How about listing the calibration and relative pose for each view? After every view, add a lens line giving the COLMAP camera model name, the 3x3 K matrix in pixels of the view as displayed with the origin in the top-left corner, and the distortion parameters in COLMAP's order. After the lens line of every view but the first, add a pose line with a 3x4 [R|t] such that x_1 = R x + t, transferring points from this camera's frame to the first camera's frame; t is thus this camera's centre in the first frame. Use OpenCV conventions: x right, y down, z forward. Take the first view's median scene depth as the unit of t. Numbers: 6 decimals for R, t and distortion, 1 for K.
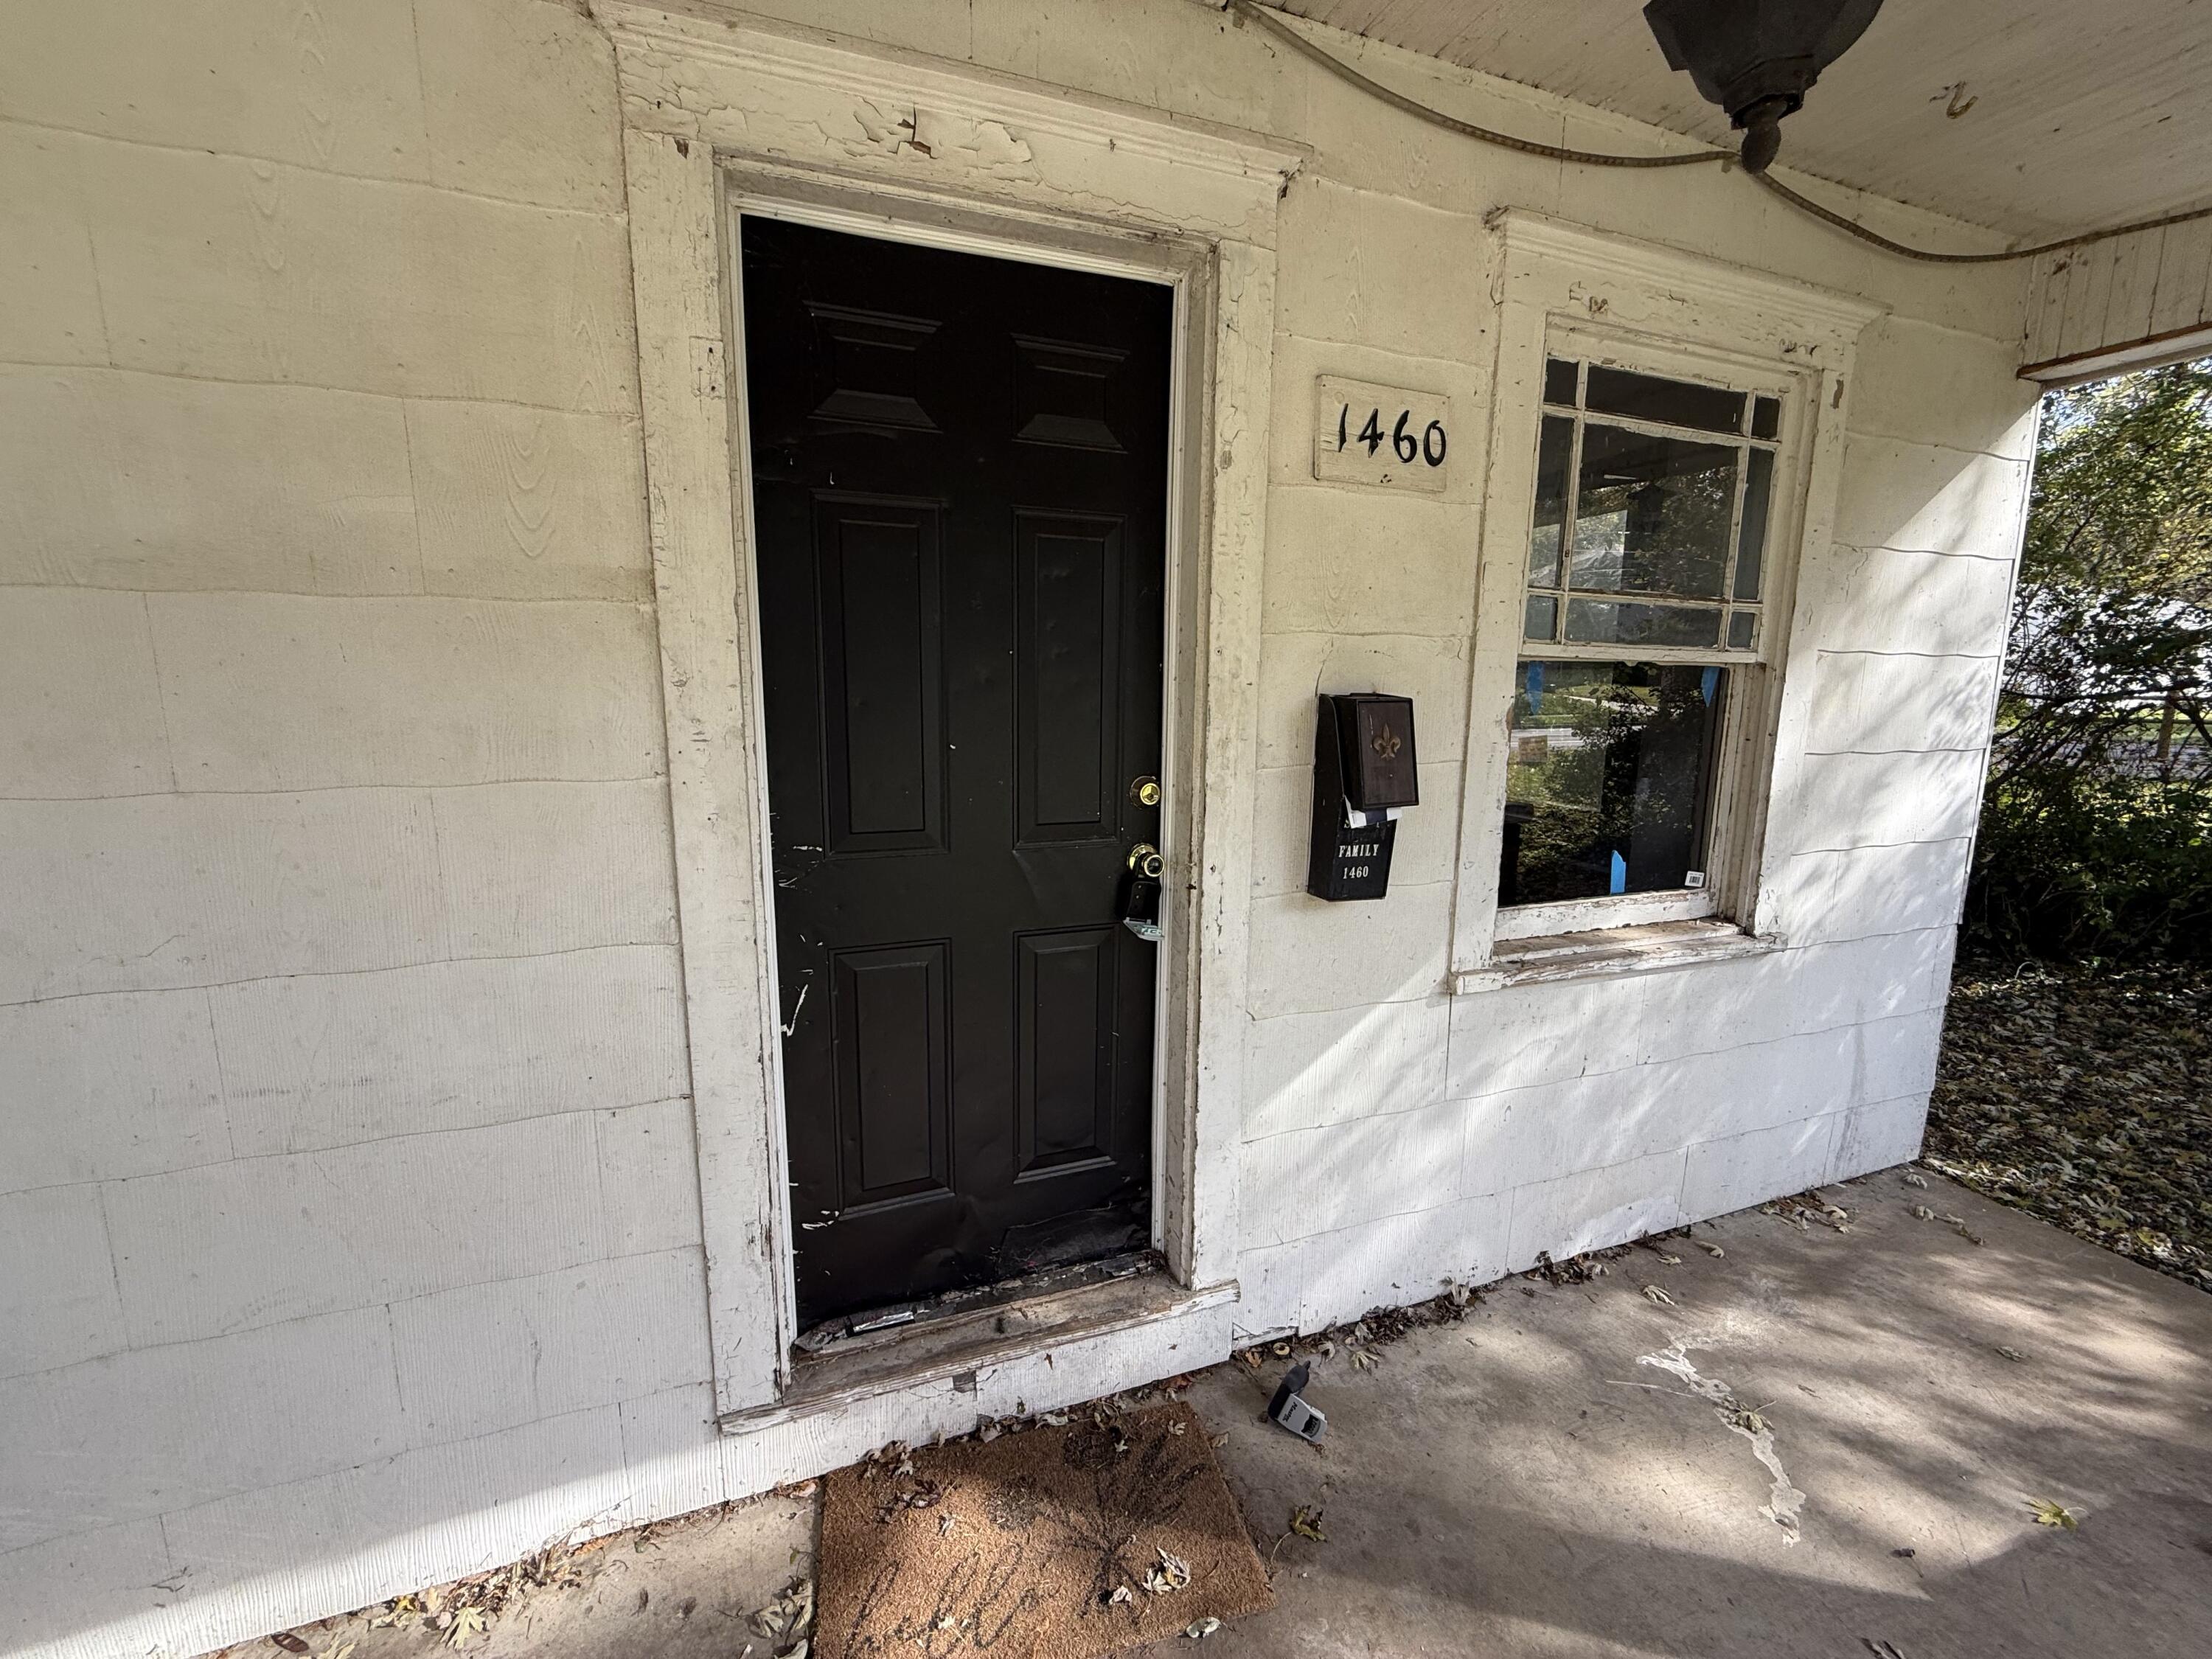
lens RADIAL K [[883.9, 0, 1094.2], [0, 883.9, 820.1], [0, 0, 1]] dist [0.001878, -0.000101]
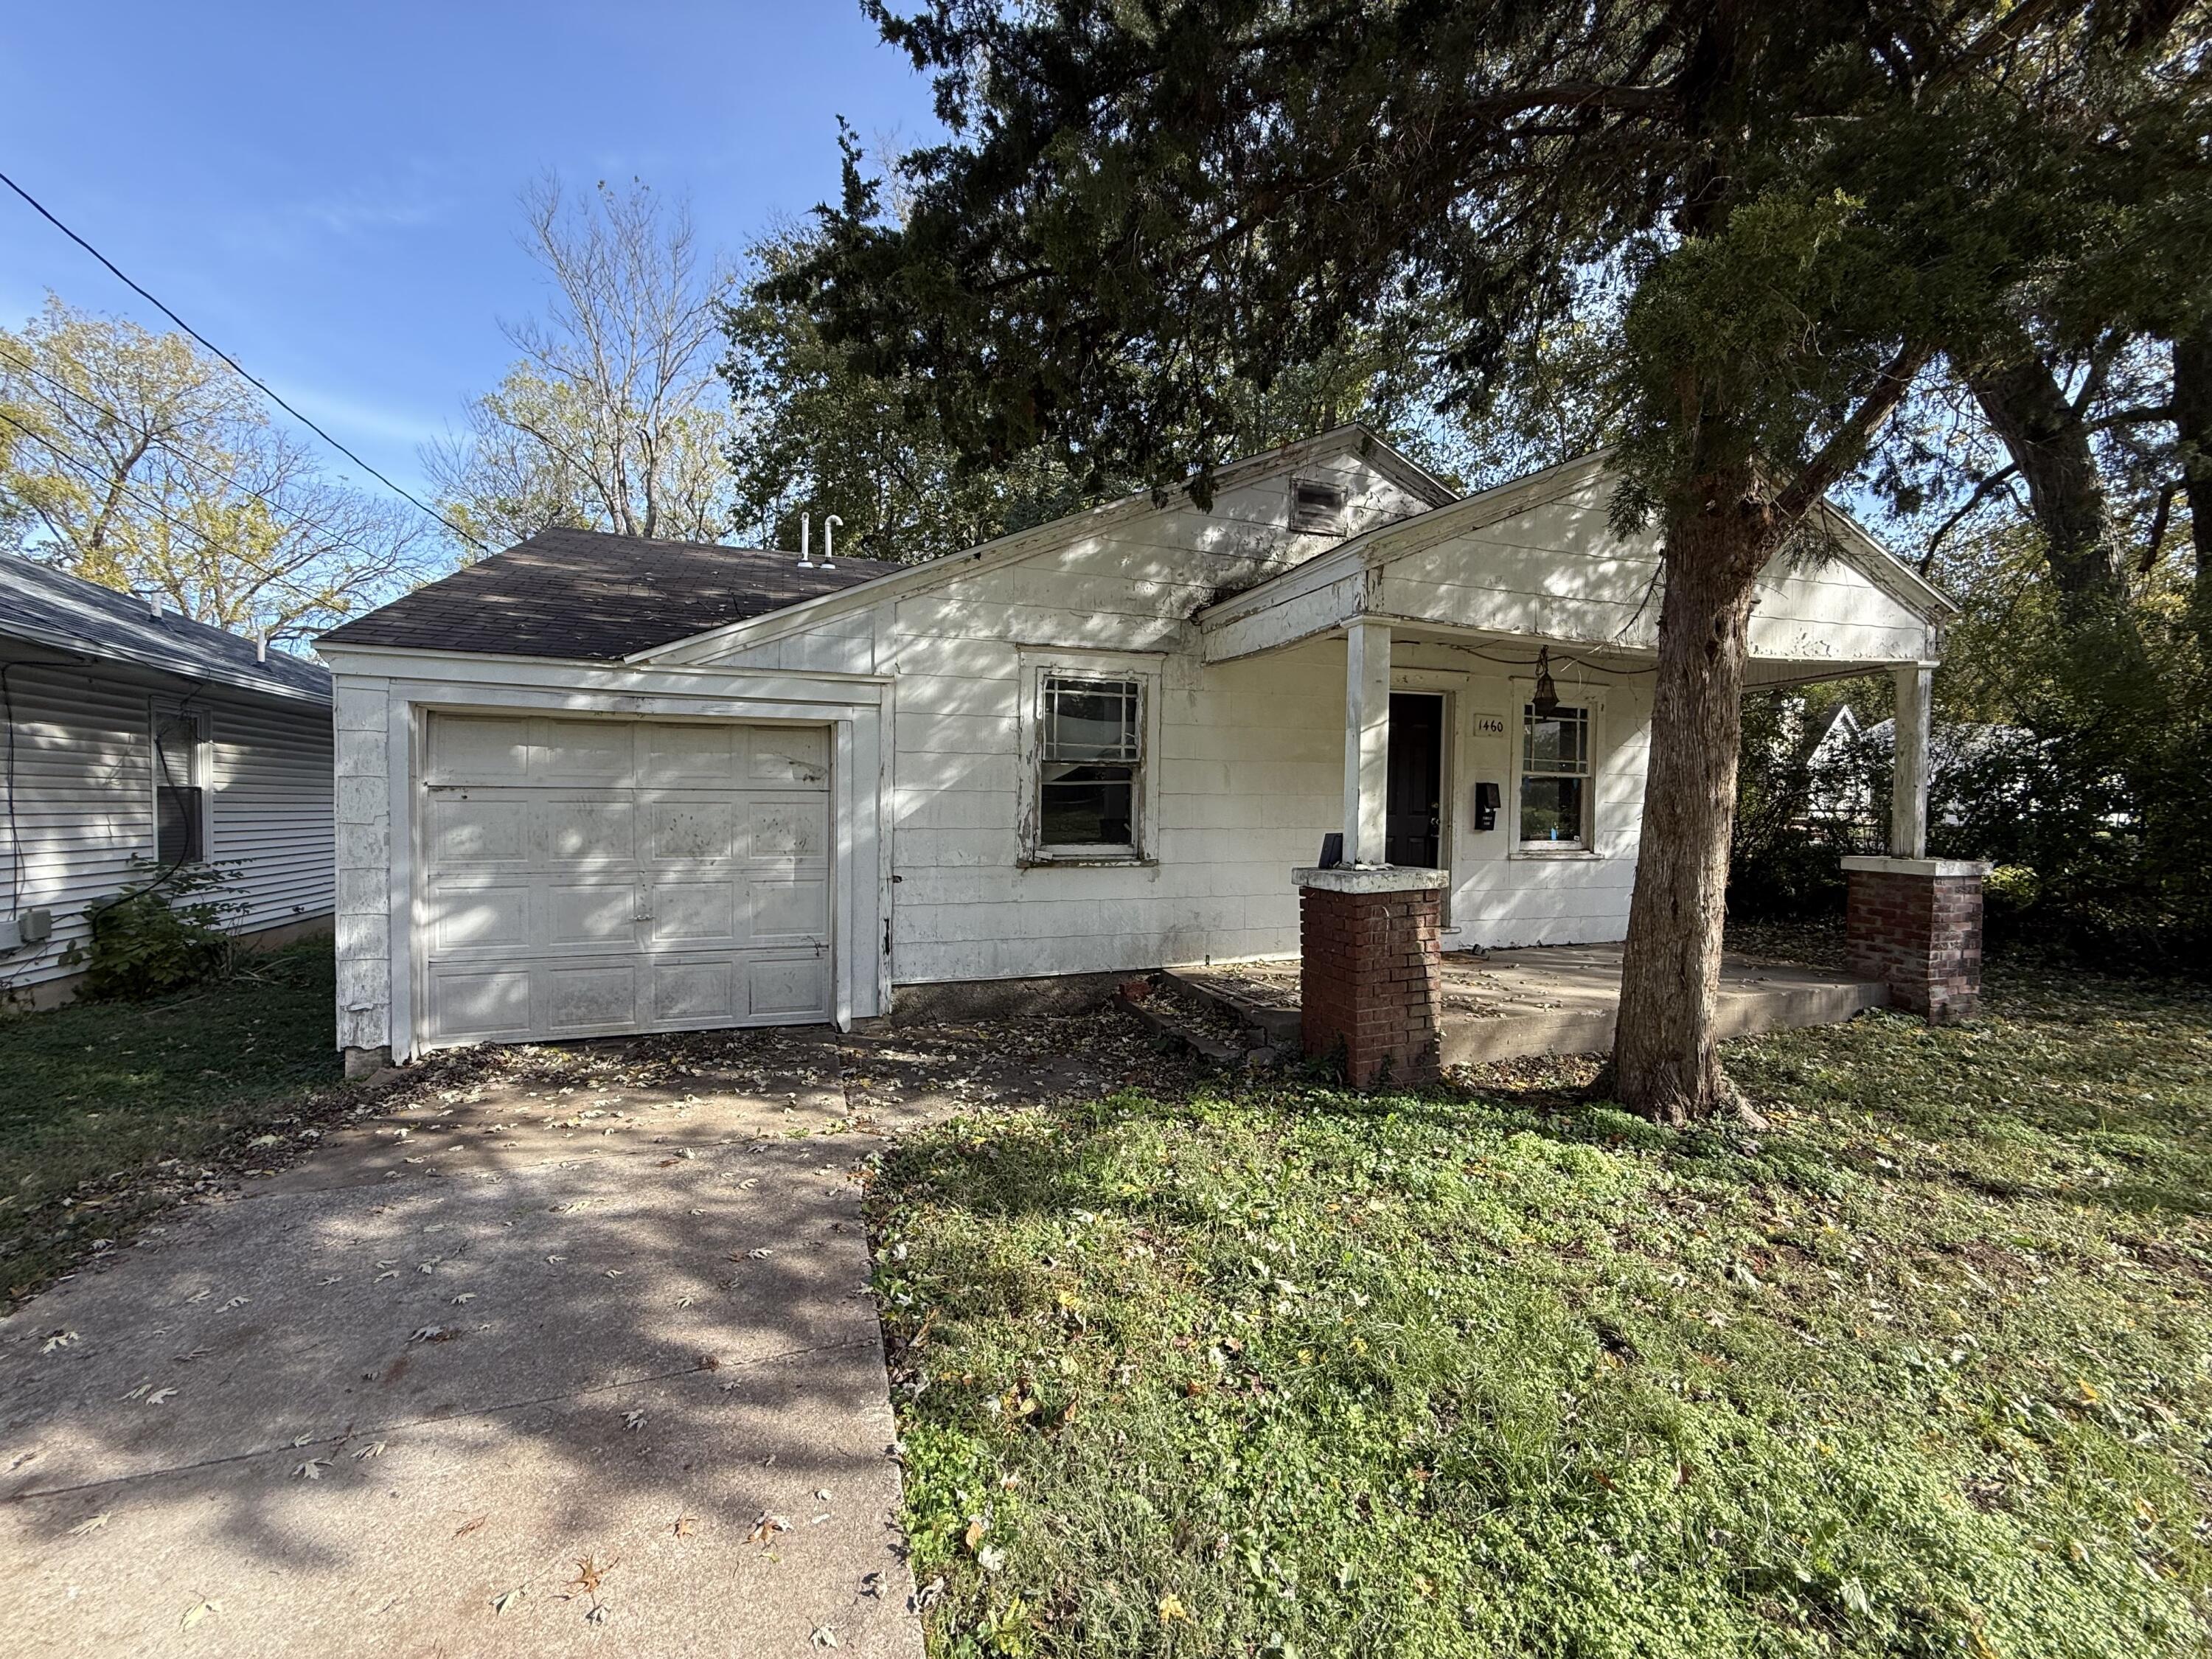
lens RADIAL K [[883.9, 0, 1106.2], [0, 883.9, 827.7], [0, 0, 1]] dist [0.001878, -0.000101]
pose [[0.999961, 0.006208, -0.006250, -1.287745], [-0.006987, 0.991016, -0.133558, 0.562357], [0.005365, 0.133596, 0.991021, -2.755229]]
